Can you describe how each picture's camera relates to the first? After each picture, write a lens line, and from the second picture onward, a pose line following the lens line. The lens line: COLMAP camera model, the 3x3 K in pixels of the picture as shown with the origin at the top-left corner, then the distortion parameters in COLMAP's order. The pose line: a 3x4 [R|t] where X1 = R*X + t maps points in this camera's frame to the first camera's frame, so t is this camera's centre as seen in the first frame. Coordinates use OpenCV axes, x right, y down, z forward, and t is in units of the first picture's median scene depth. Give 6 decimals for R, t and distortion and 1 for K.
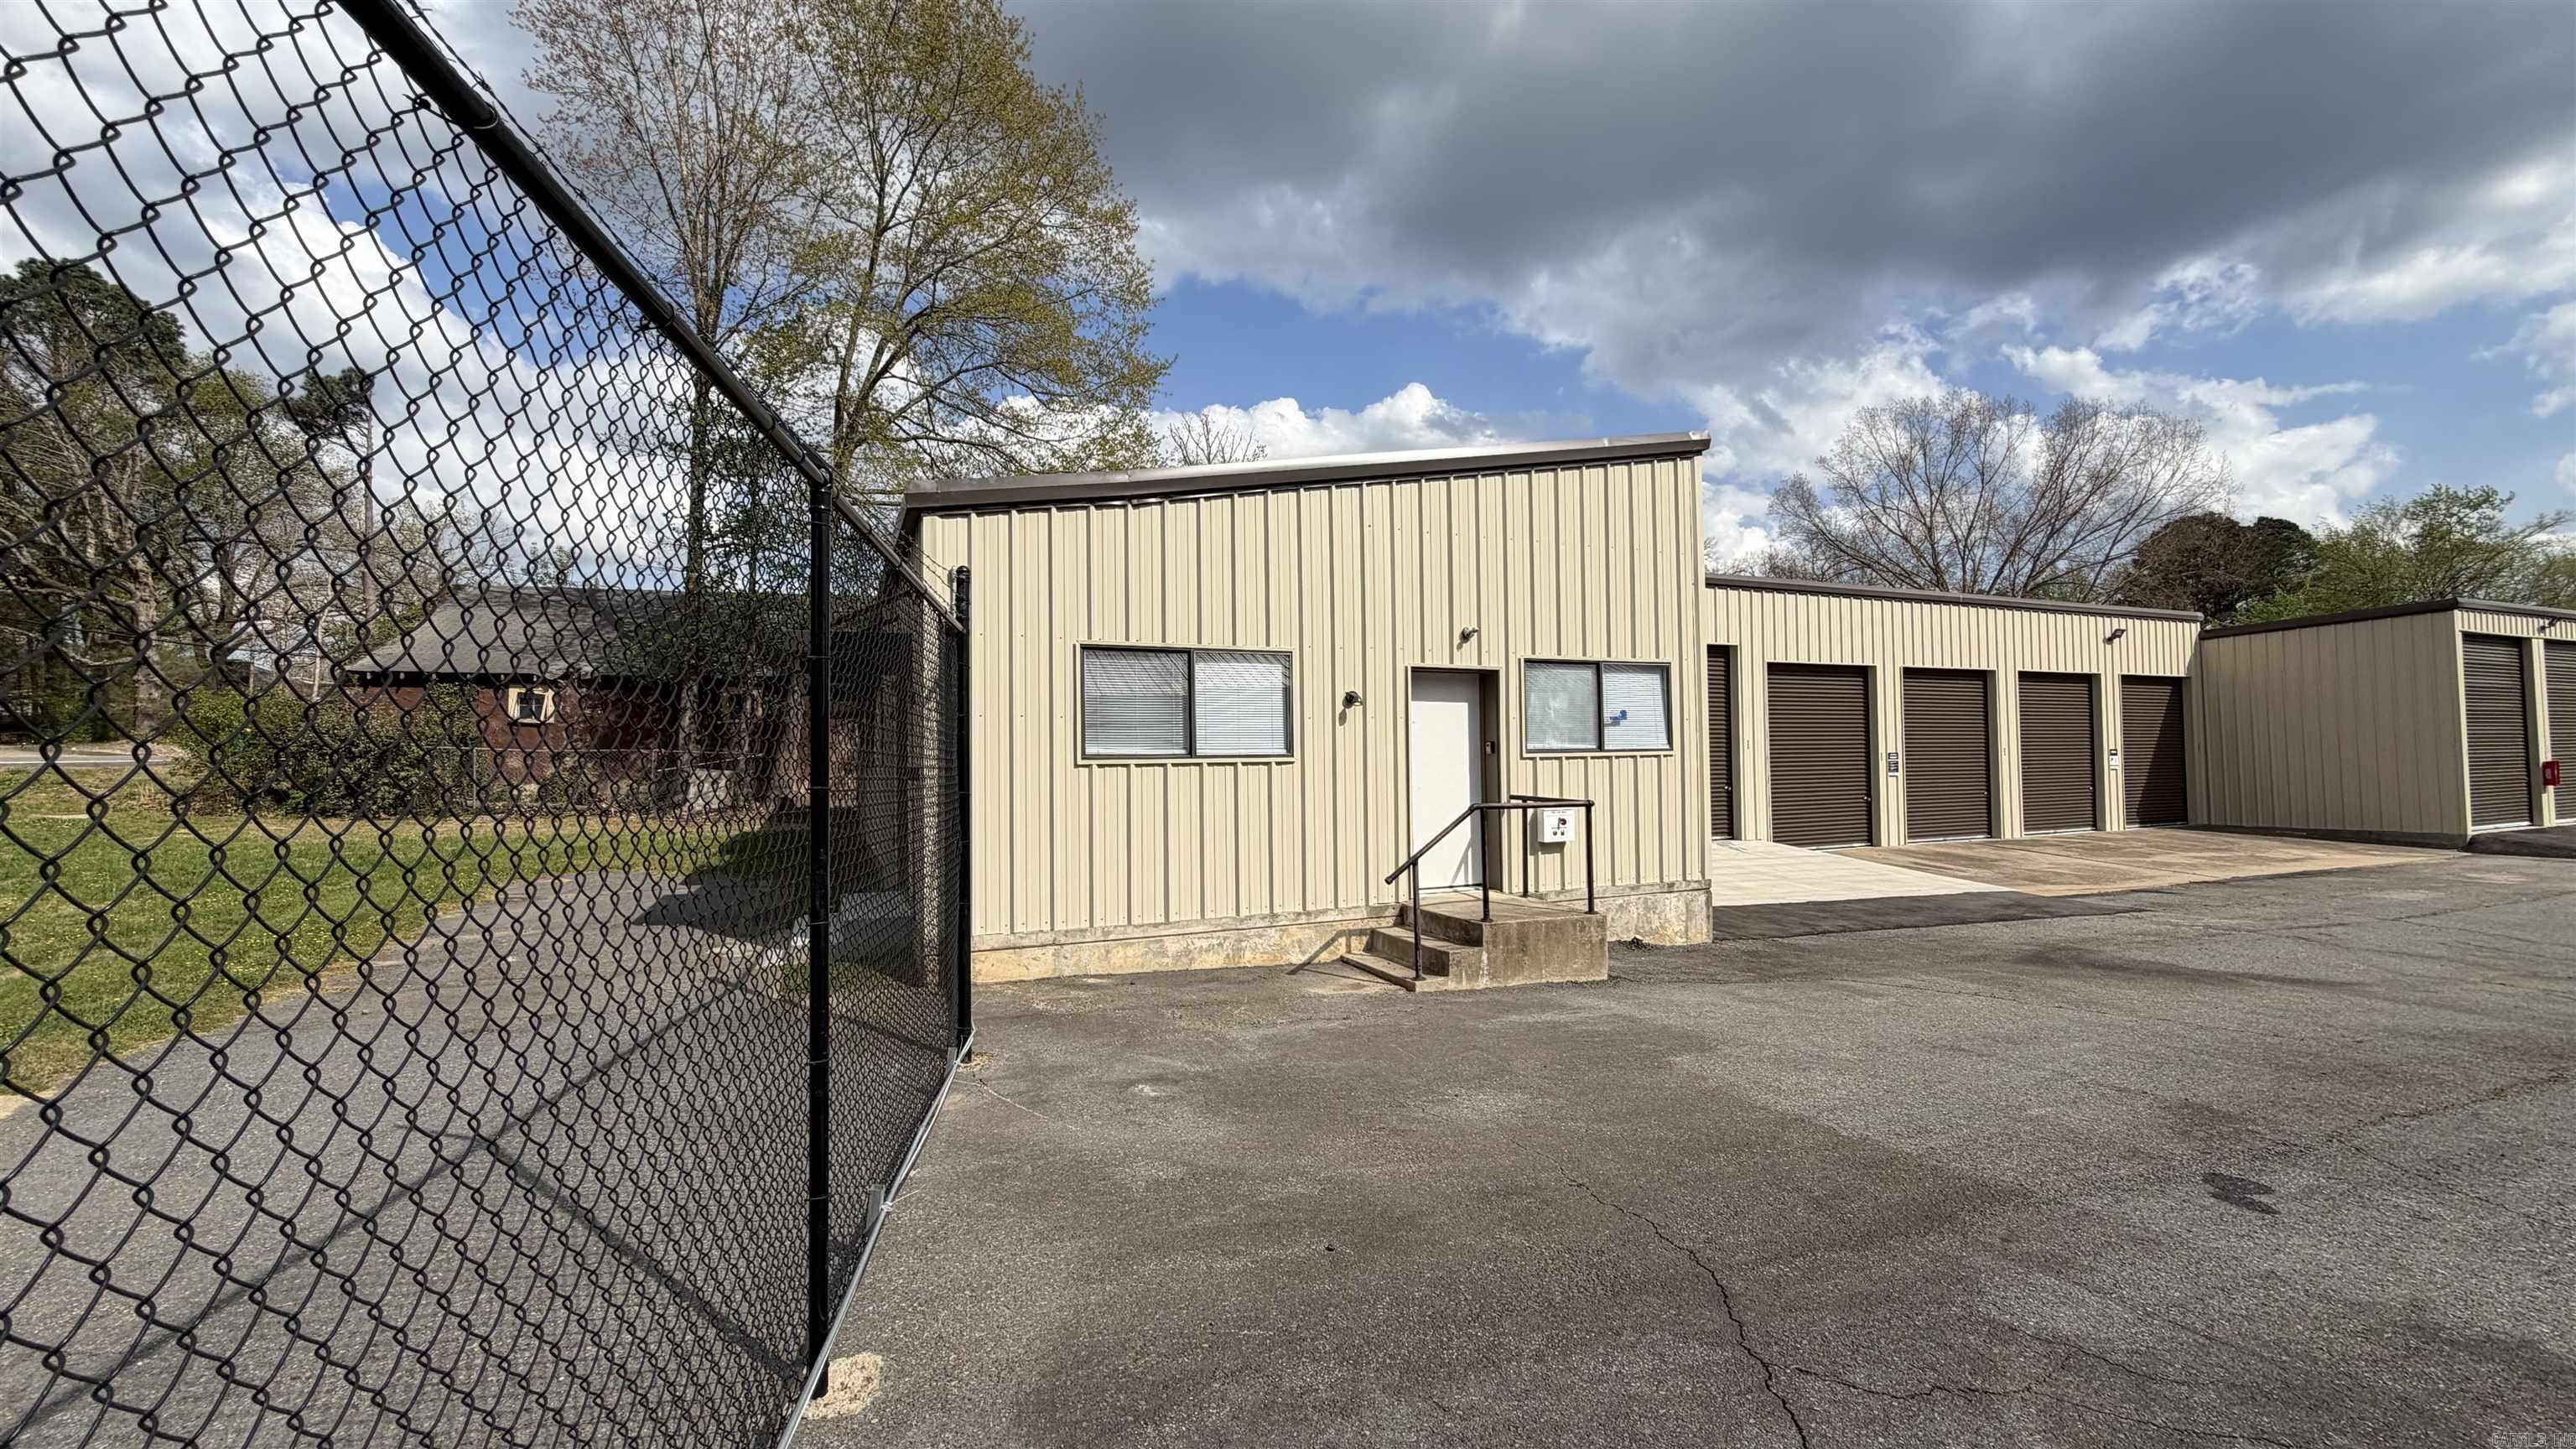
lens RADIAL K [[1034.2, 0, 1276.5], [0, 1034.2, 728.2], [0, 0, 1]] dist [0.001586, 0.000841]
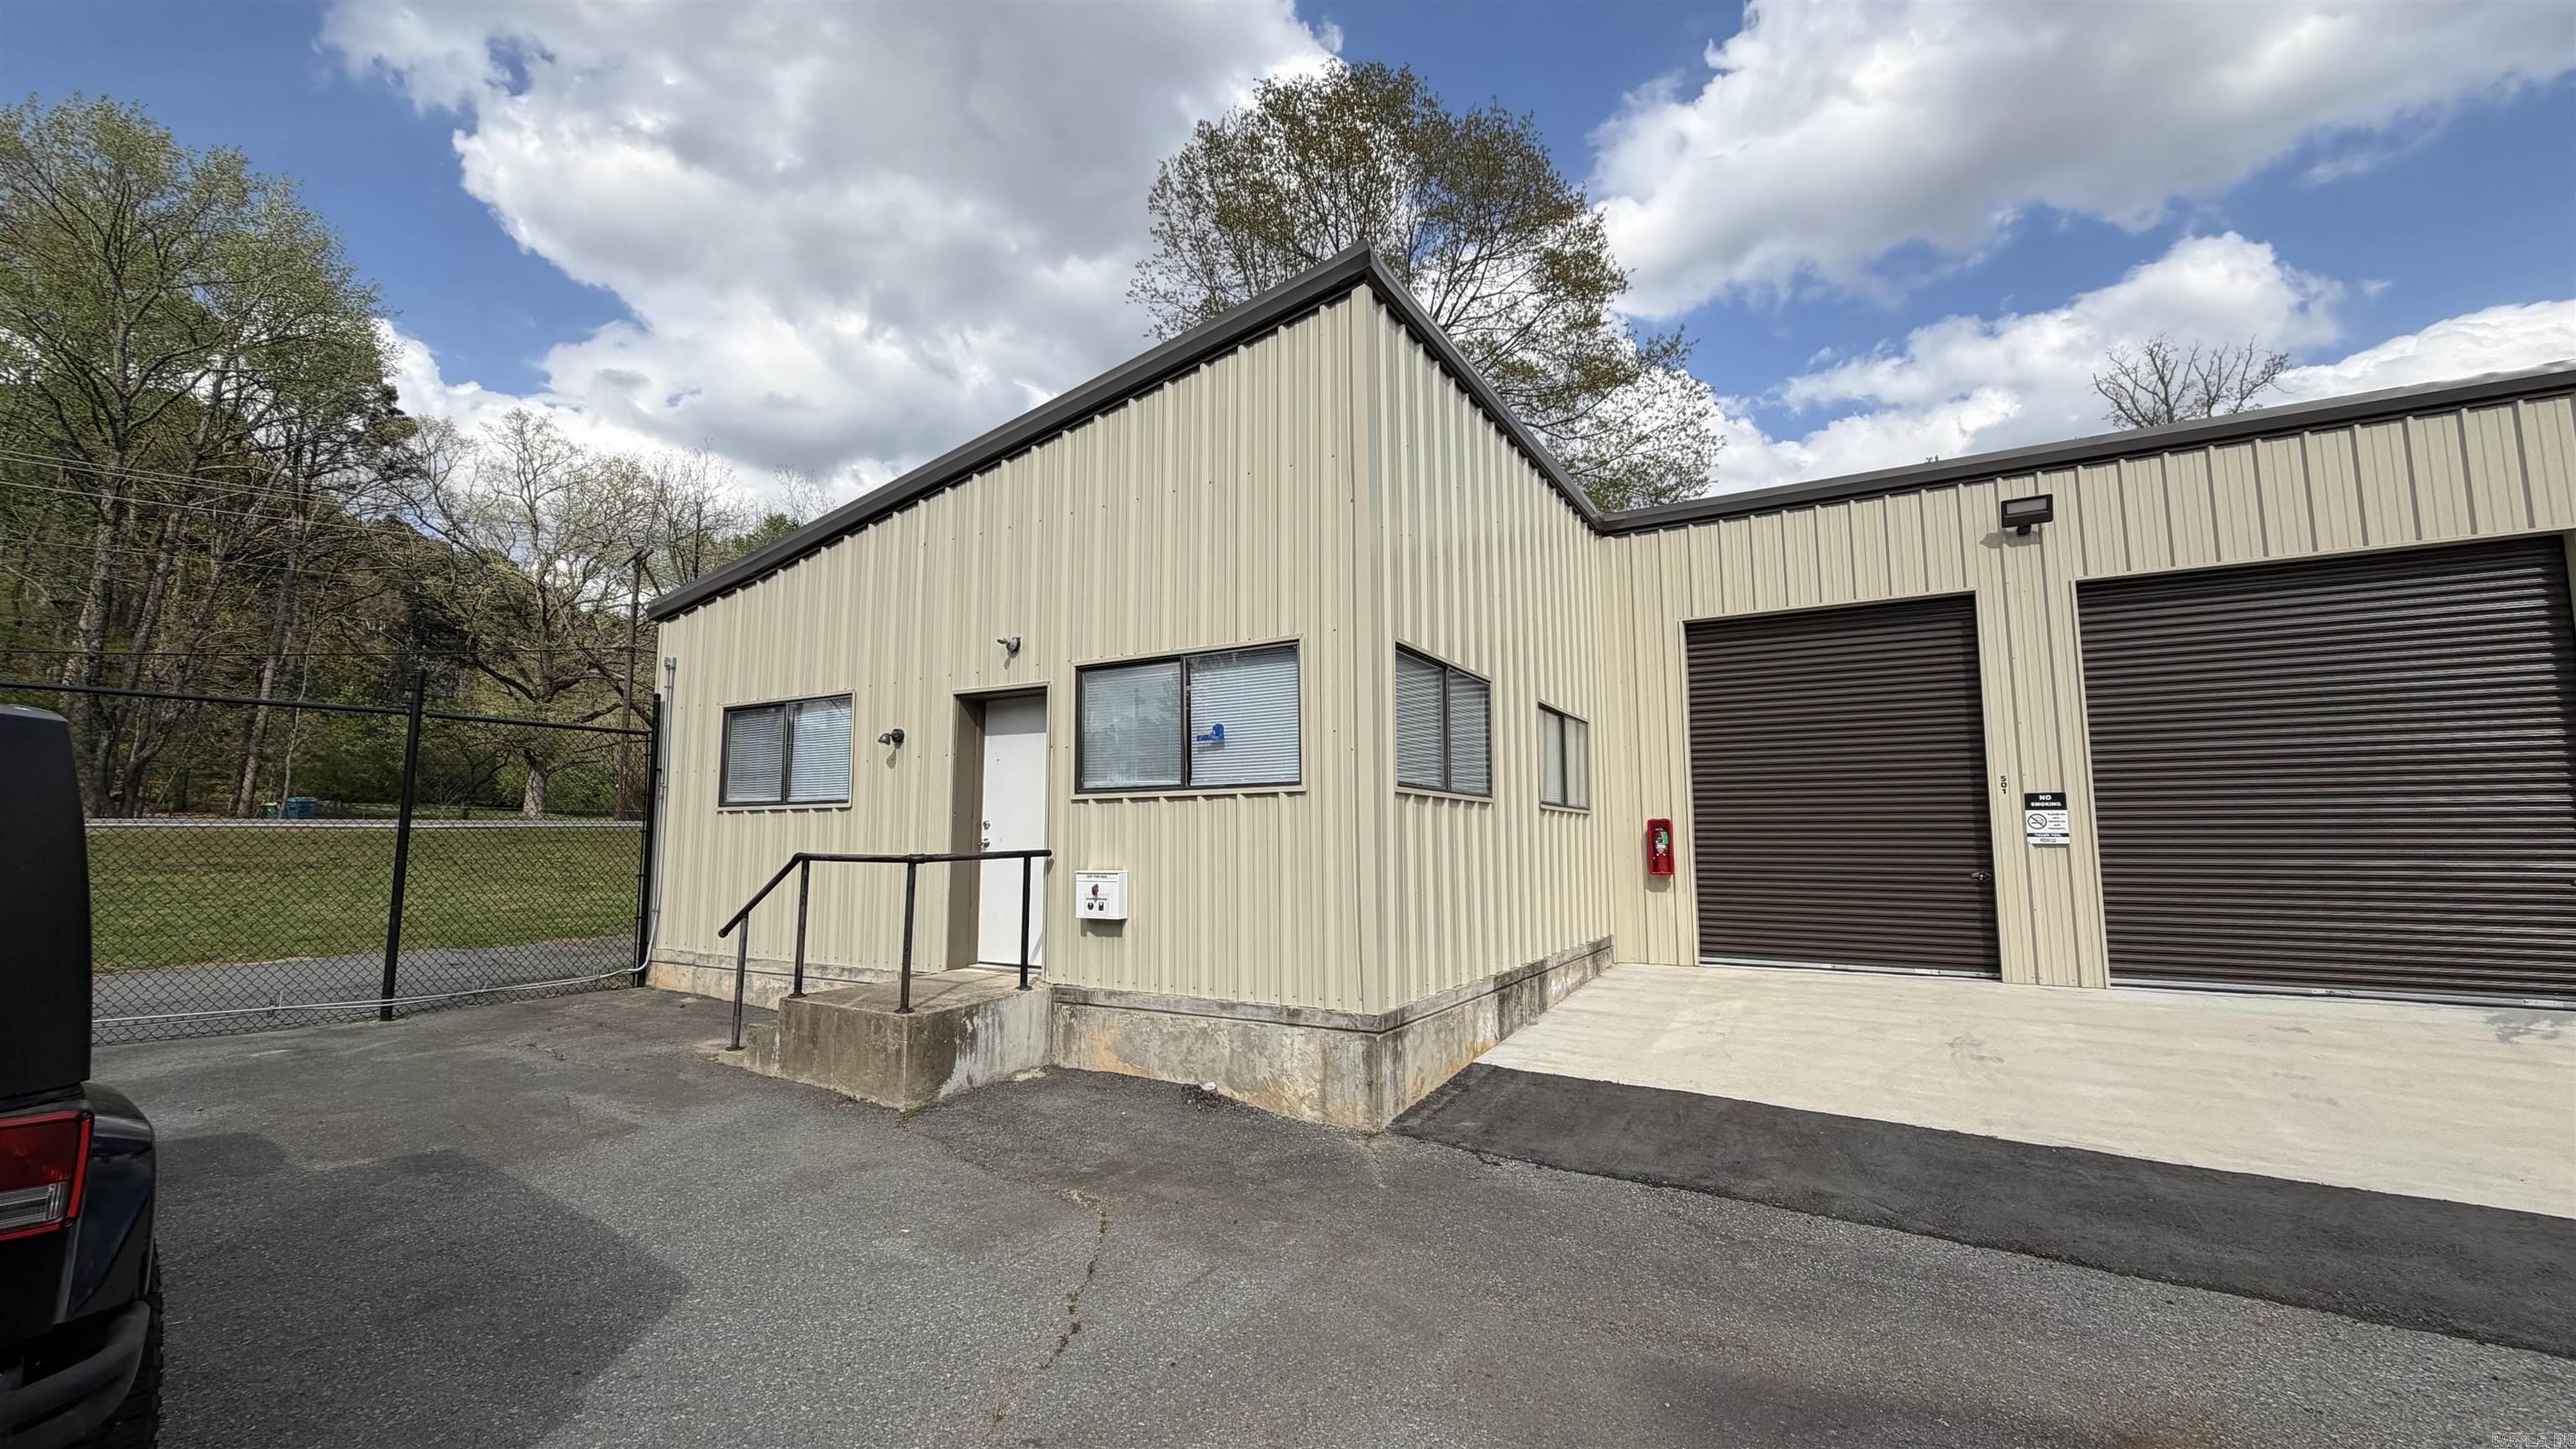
lens RADIAL K [[1034.2, 0, 1288.7], [0, 1034.2, 729.6], [0, 0, 1]] dist [0.001586, 0.000841]
pose [[0.578194, -0.077674, -0.812194, 0.499578], [0.021153, 0.996551, -0.080246, 0.022132], [0.815625, 0.029218, 0.577842, 0.375333]]
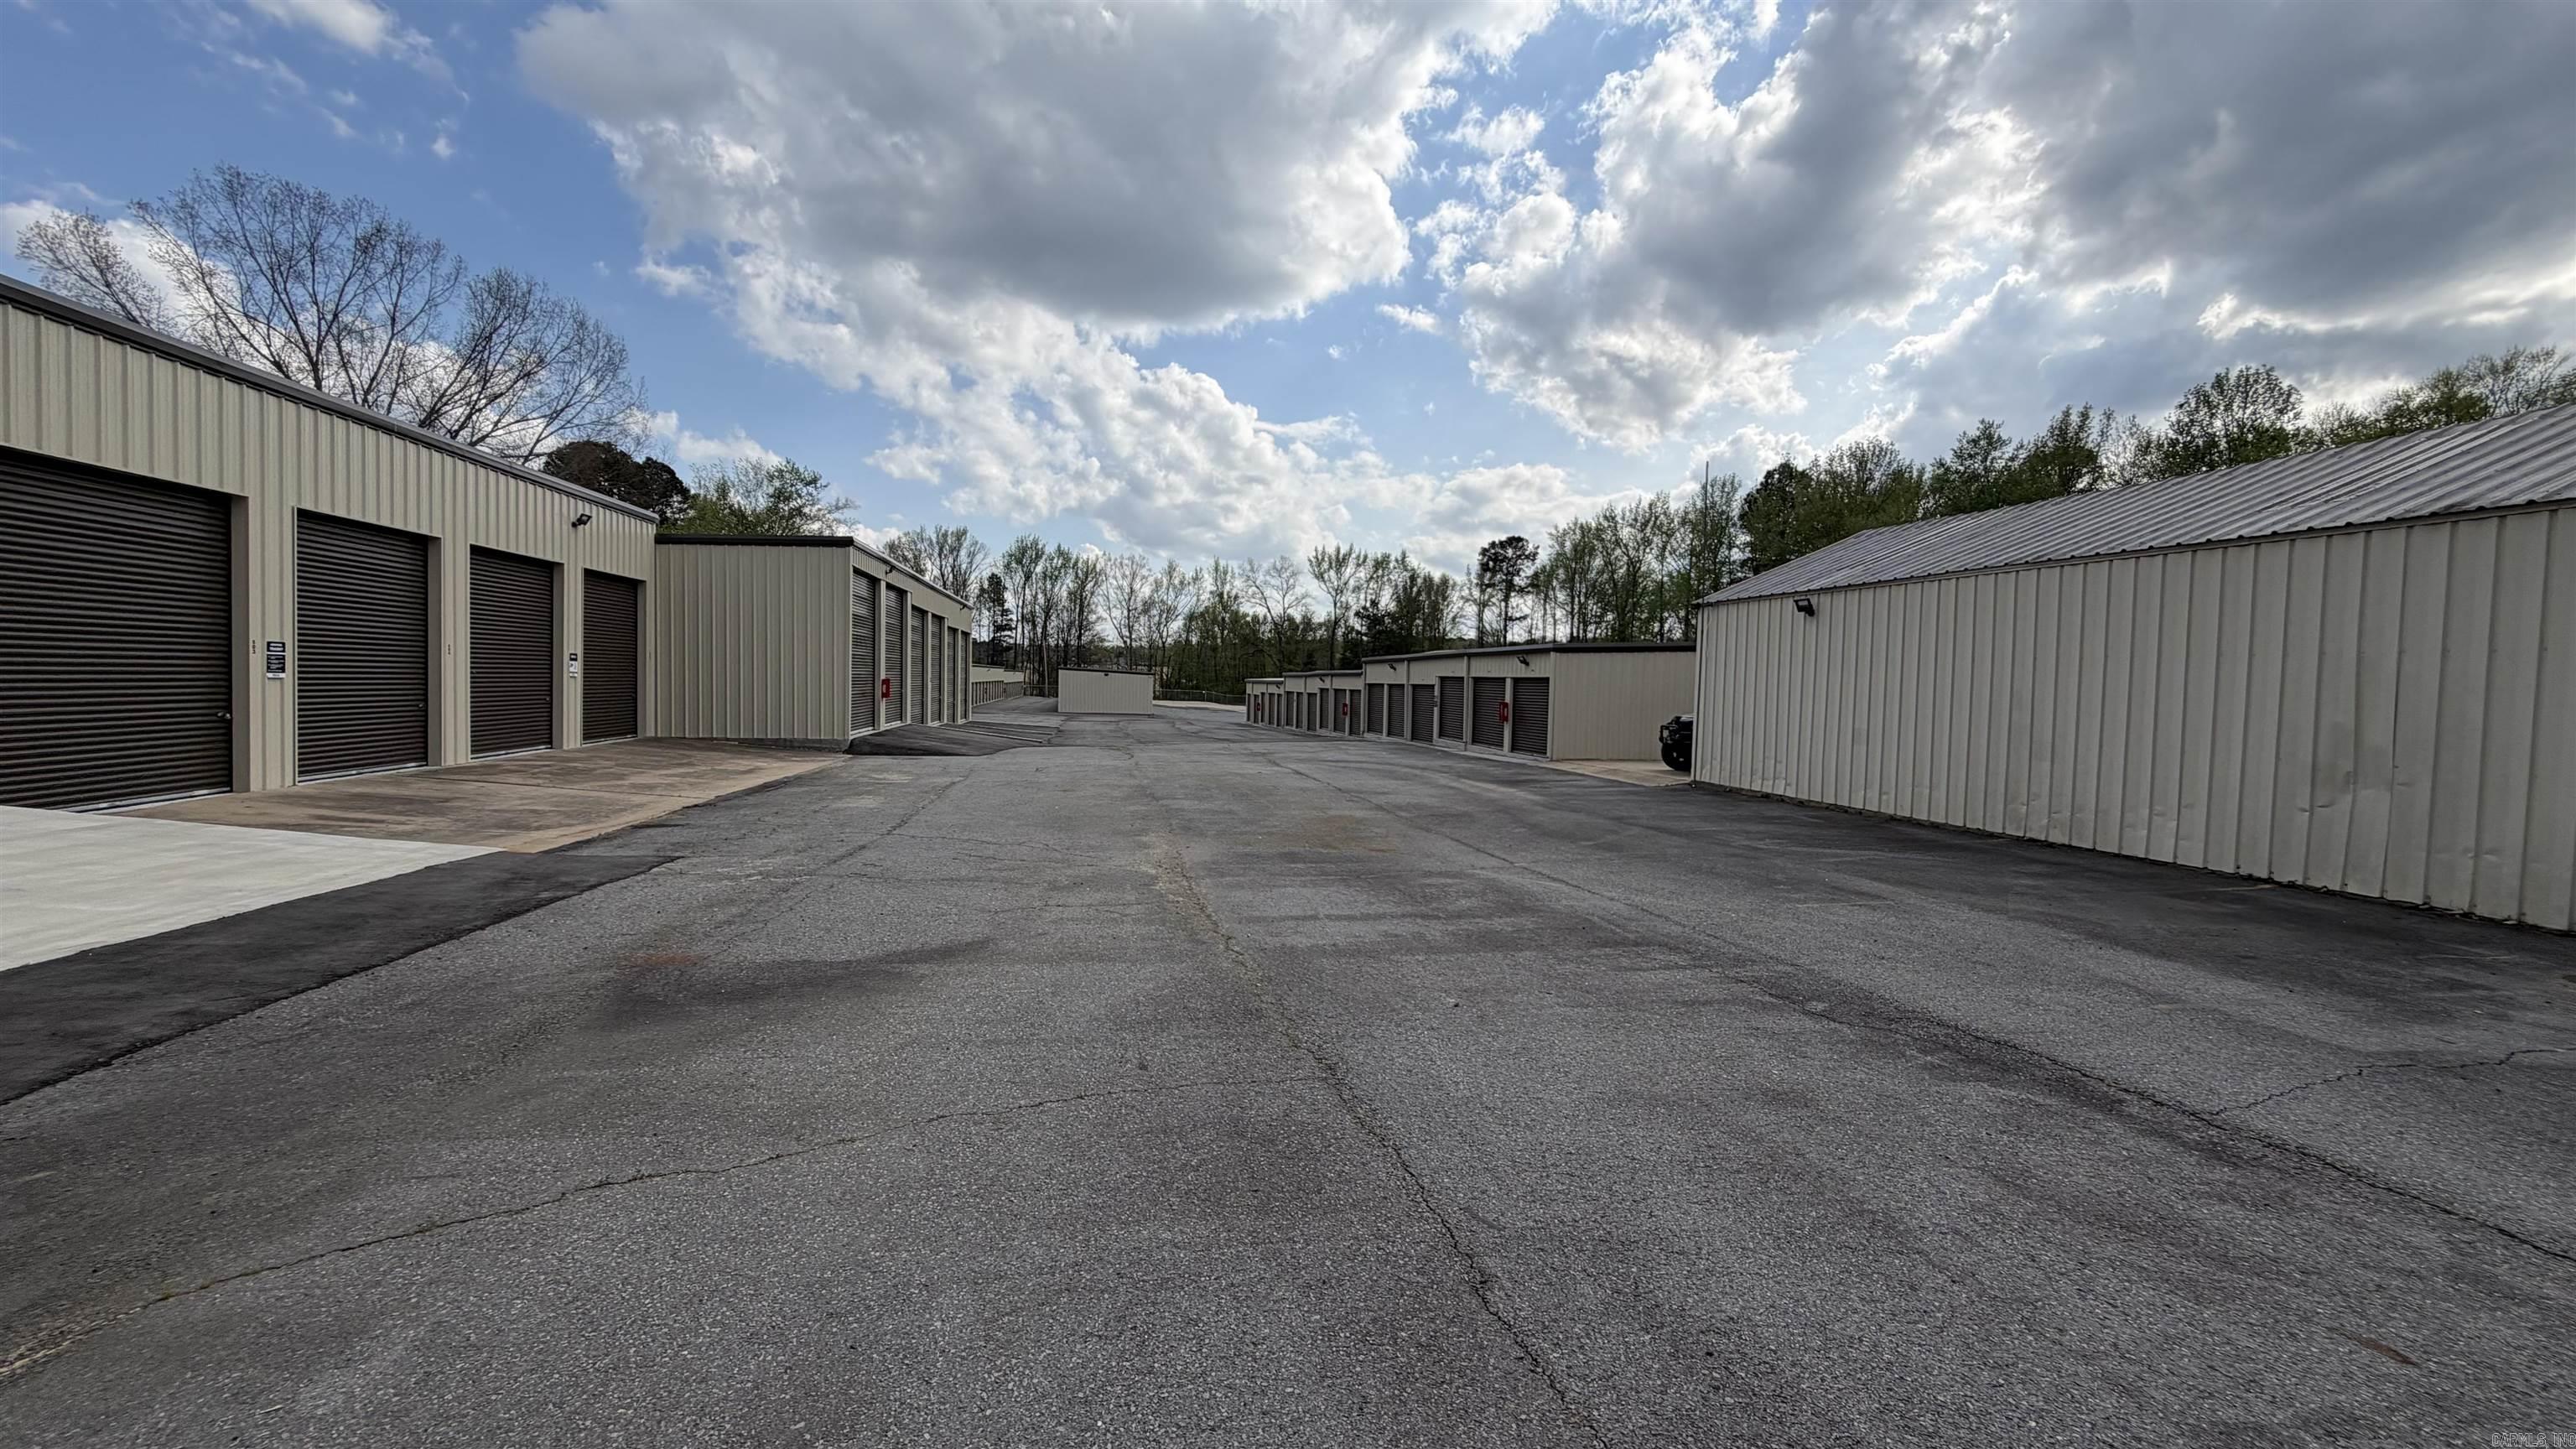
lens RADIAL K [[1034.2, 0, 1276.4], [0, 1034.2, 721.6], [0, 0, 1]] dist [0.001586, 0.000841]
pose [[0.245019, -0.017025, 0.969369, 0.153749], [-0.061602, 0.997552, 0.033091, 0.016331], [-0.967559, -0.067823, 0.243370, 0.293512]]
